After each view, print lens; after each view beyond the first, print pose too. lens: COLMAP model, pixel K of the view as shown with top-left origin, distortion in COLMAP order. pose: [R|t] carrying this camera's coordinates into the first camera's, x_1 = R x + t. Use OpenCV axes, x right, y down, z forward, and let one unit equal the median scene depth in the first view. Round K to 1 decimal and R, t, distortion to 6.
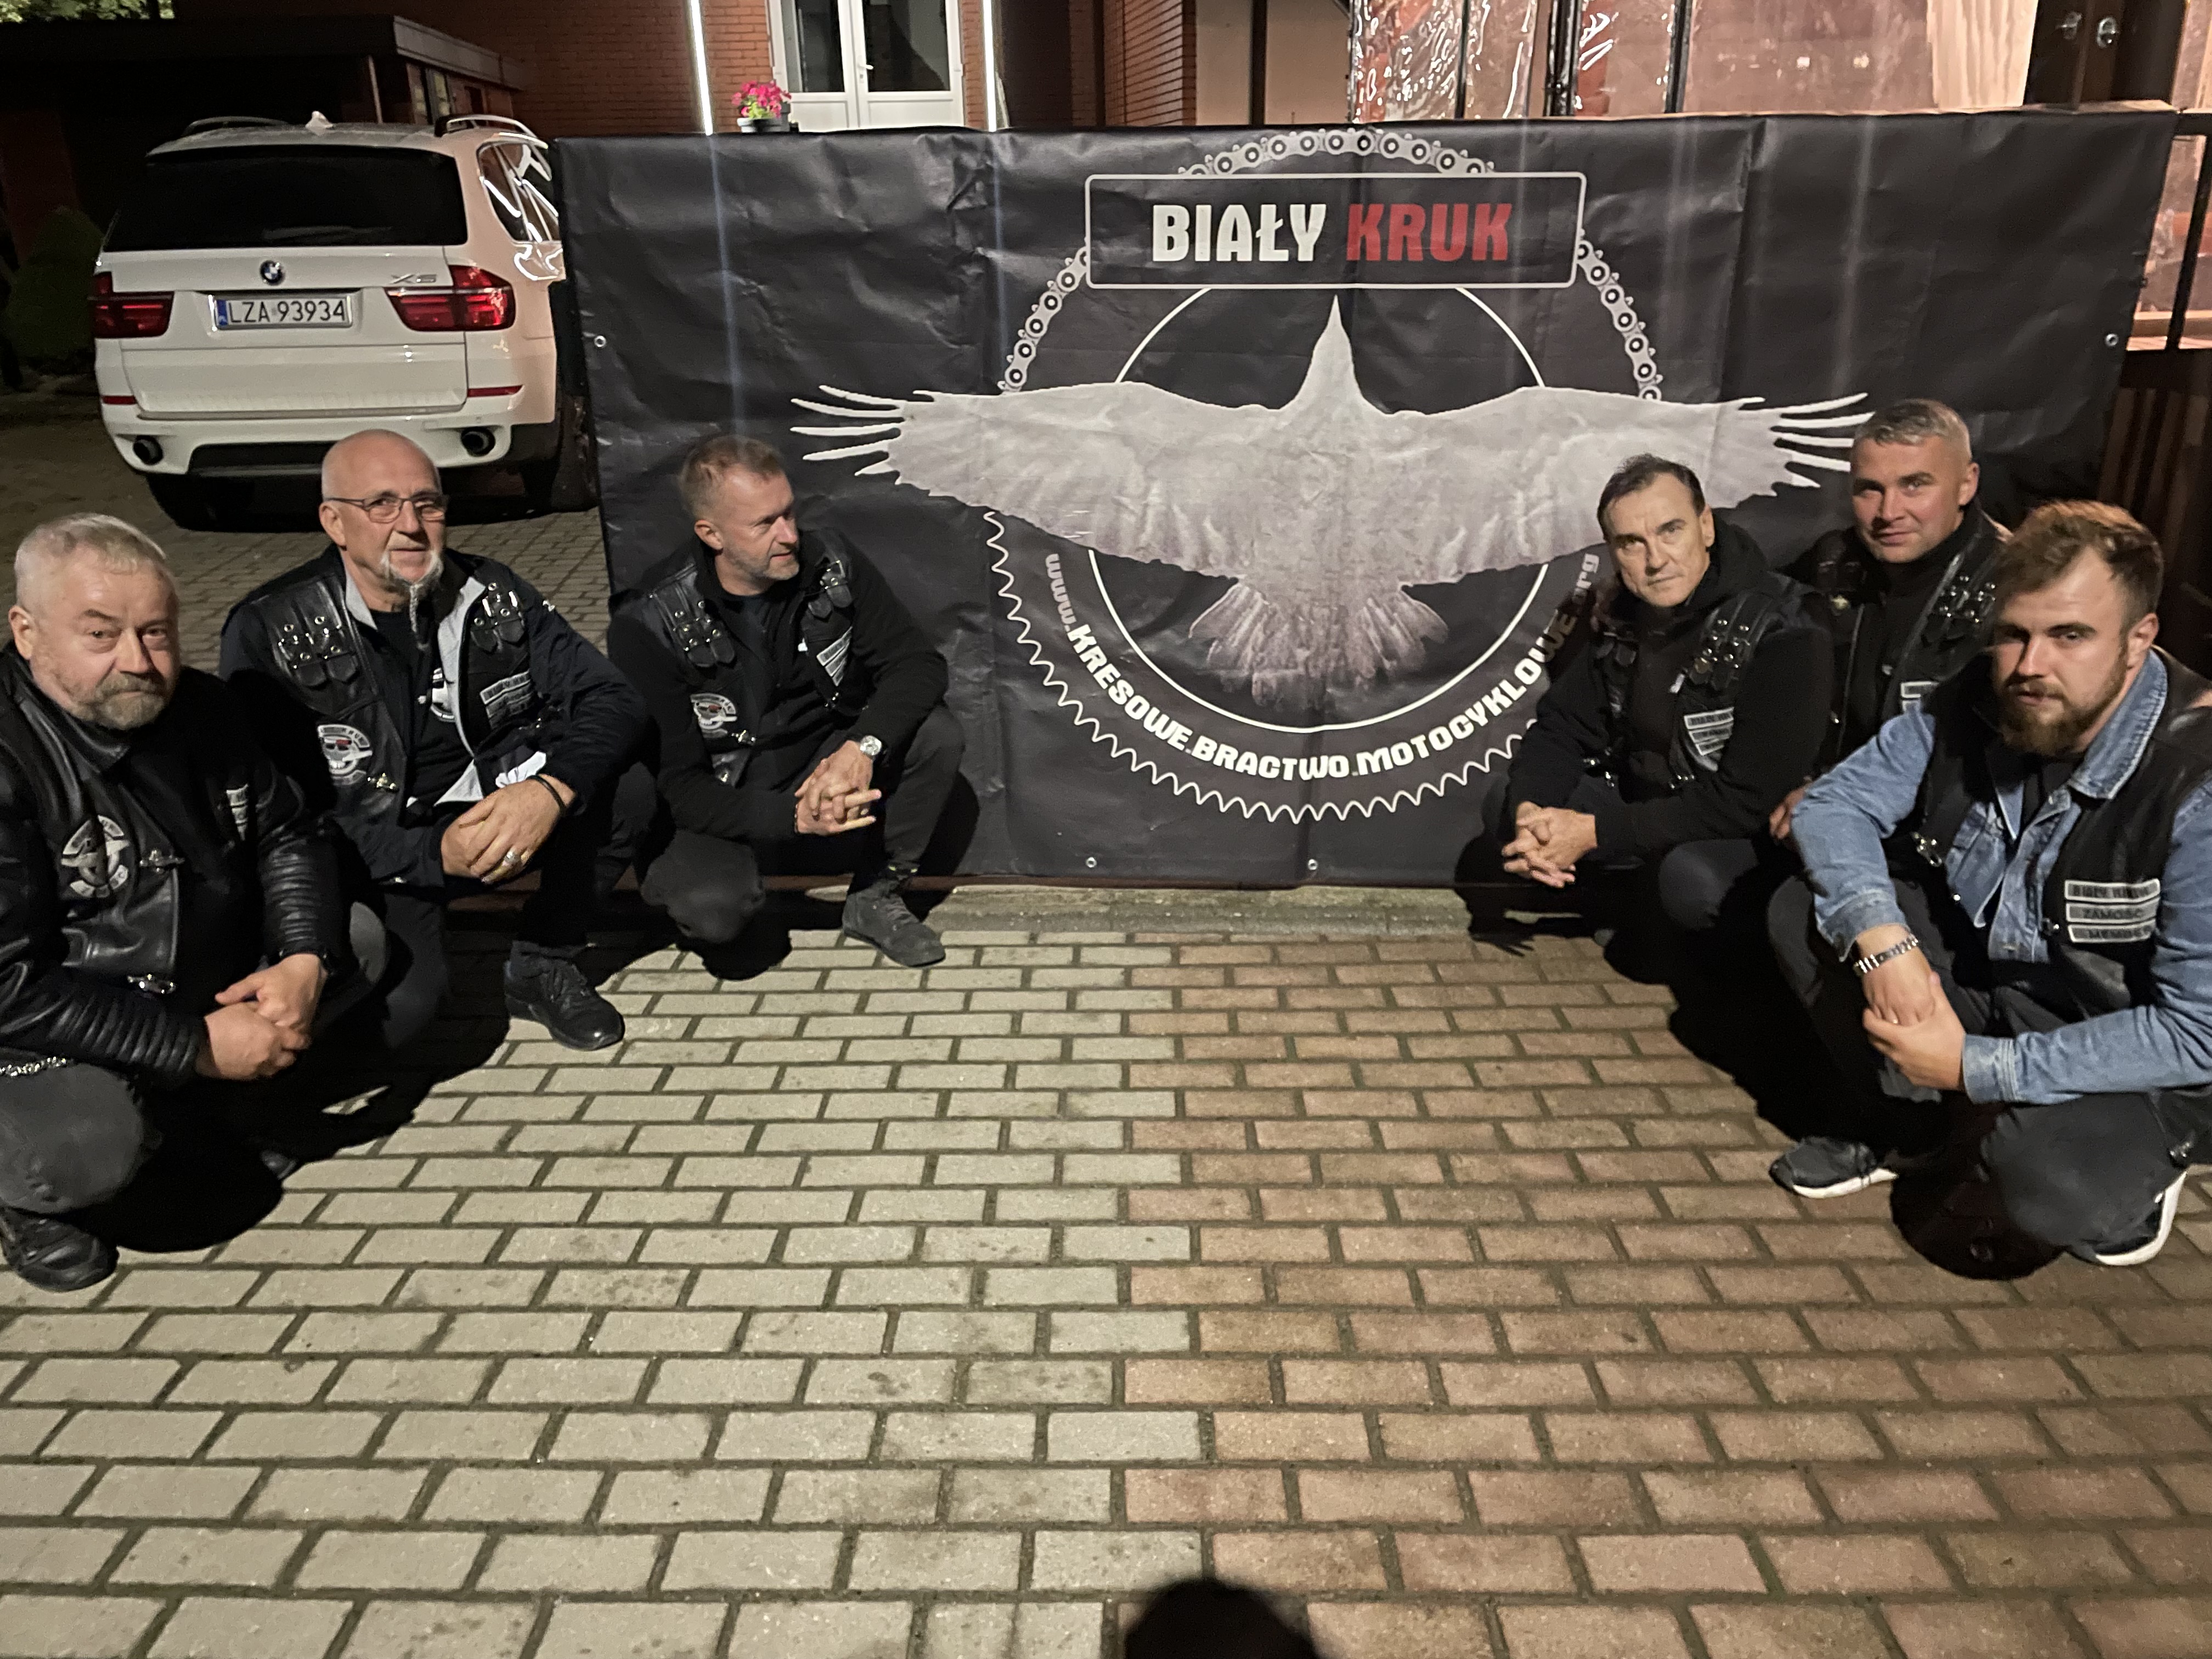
lens RADIAL K [[1664.0, 0, 1102.2], [0, 1664.0, 840.0], [0, 0, 1]] dist [0.108478, -0.136089]
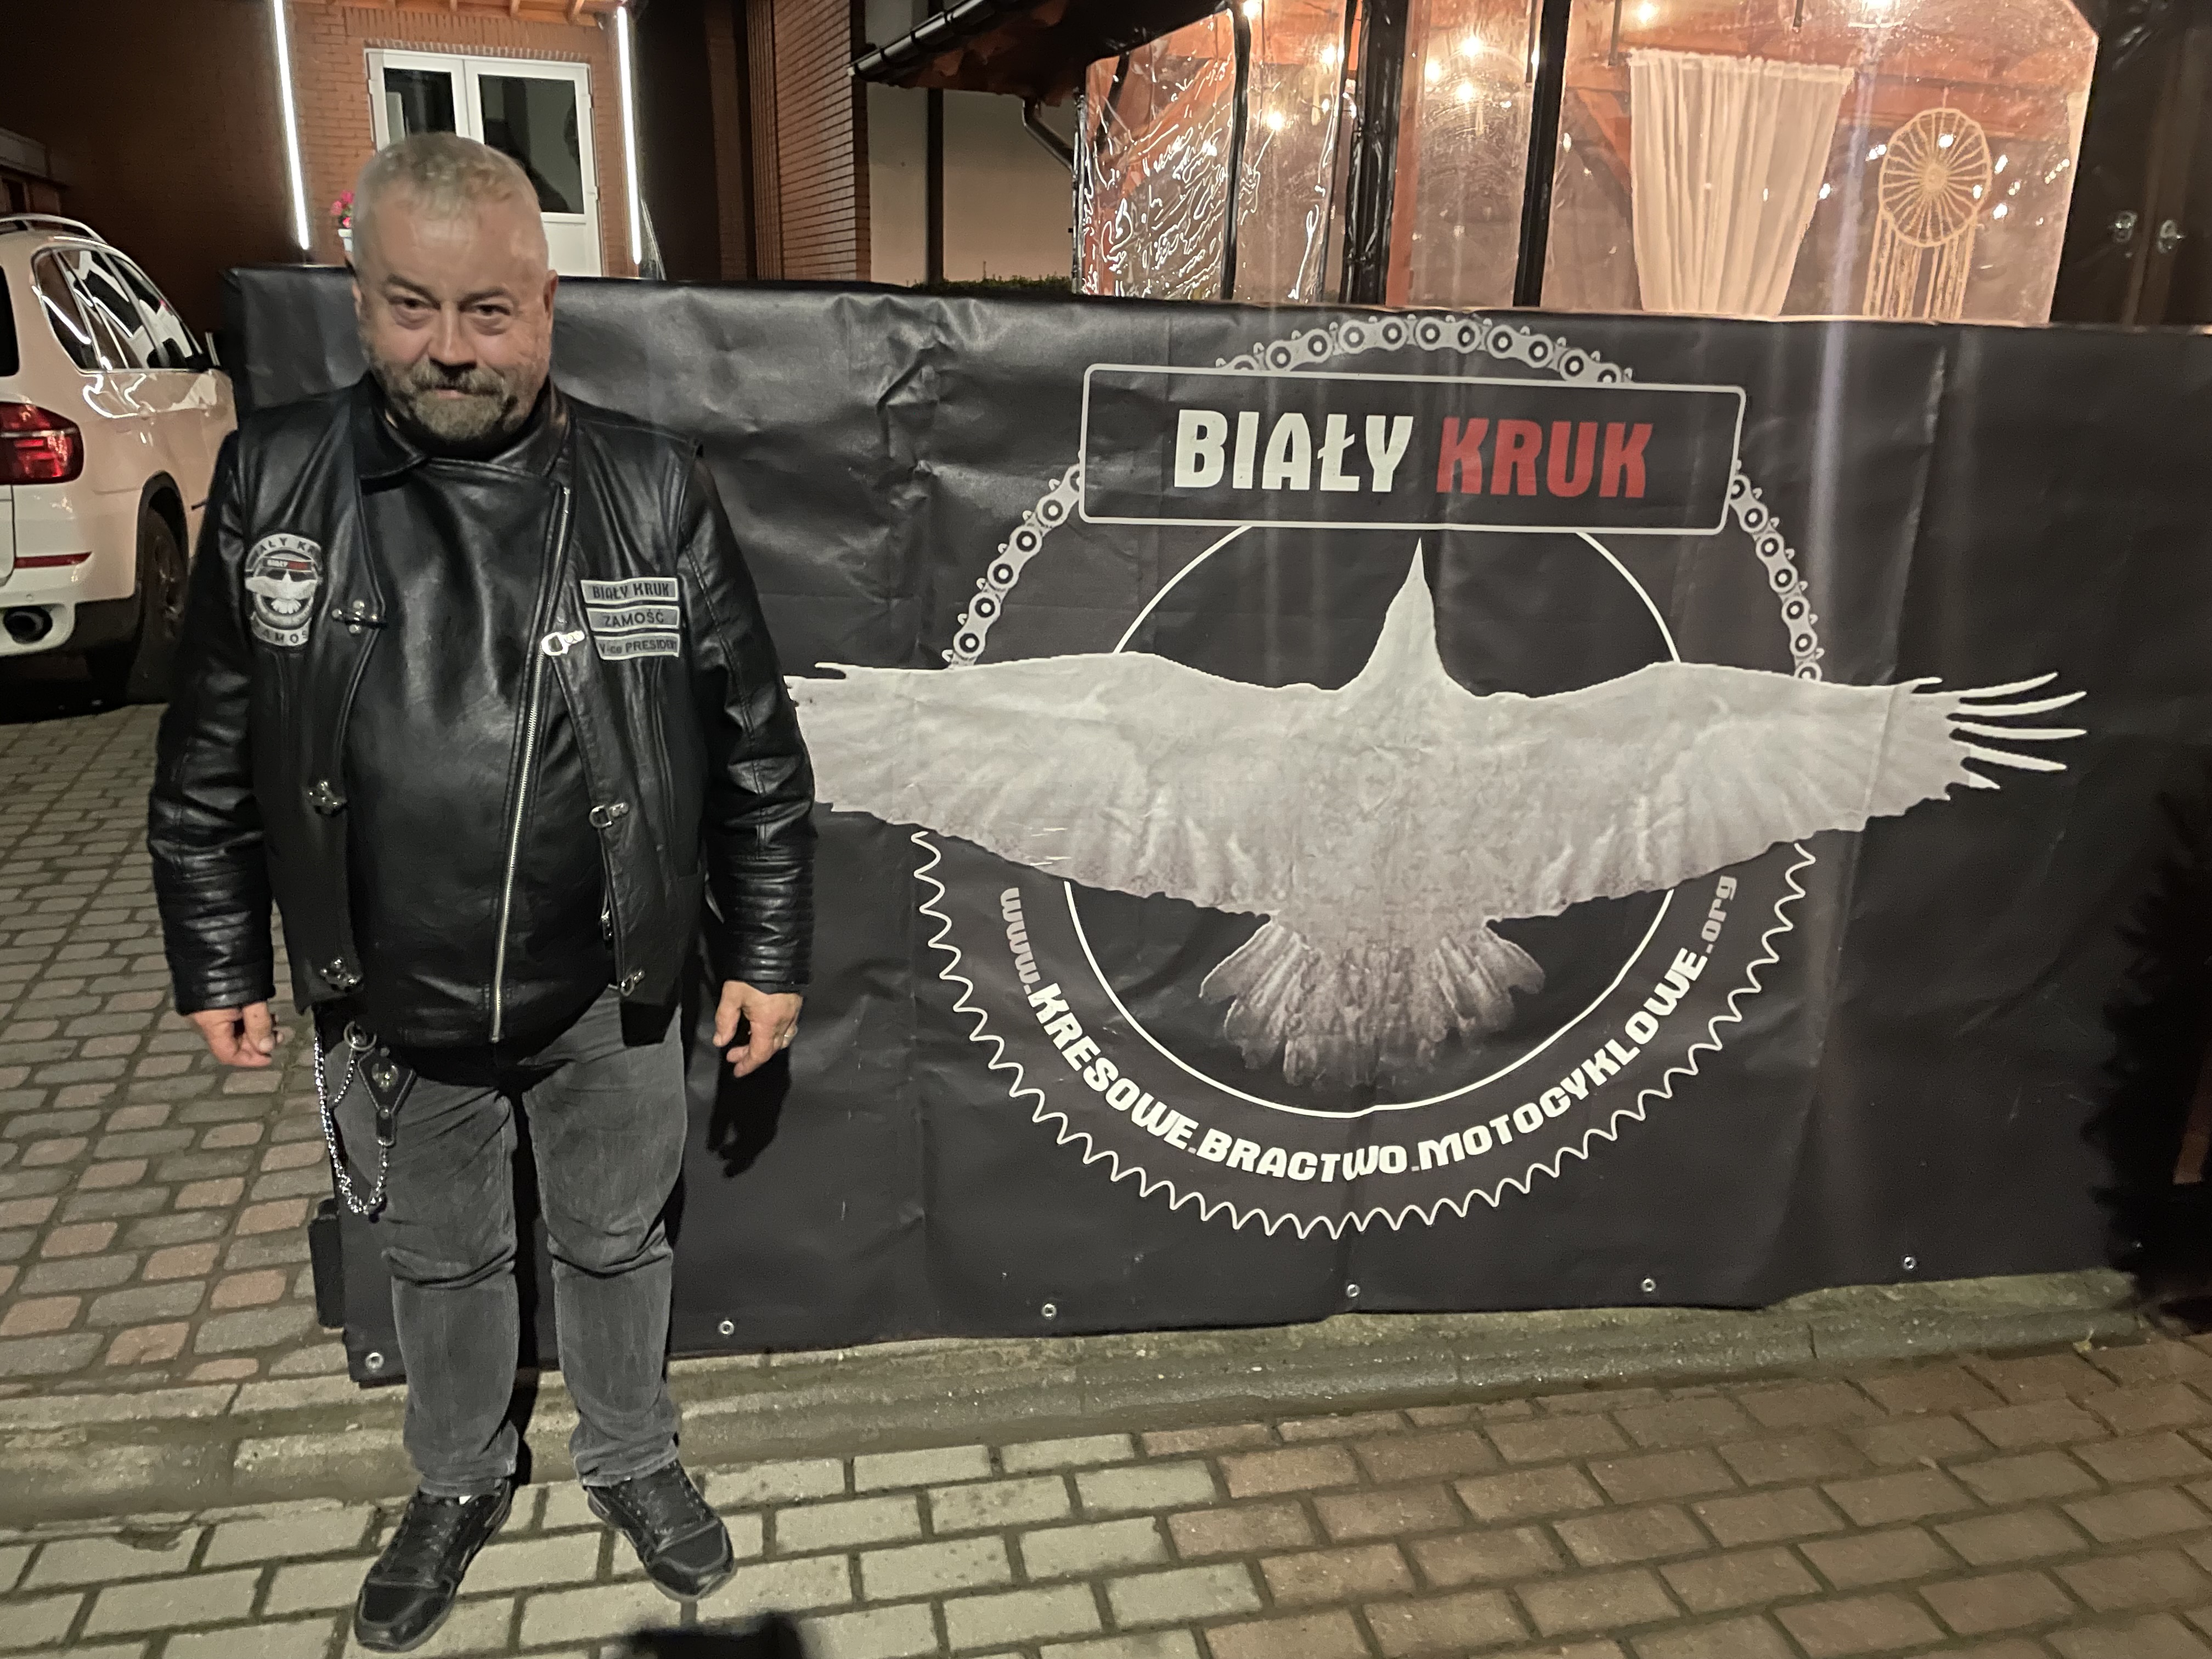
lens RADIAL K [[1697.8, 0, 1098.9], [0, 1697.8, 847.0], [0, 0, 1]] dist [0.092479, -0.119696]
pose [[0.976585, -0.021894, 0.214016, -0.150446], [0.037523, 0.996894, -0.069240, -0.145373], [-0.211835, 0.075649, 0.974373, 0.325917]]
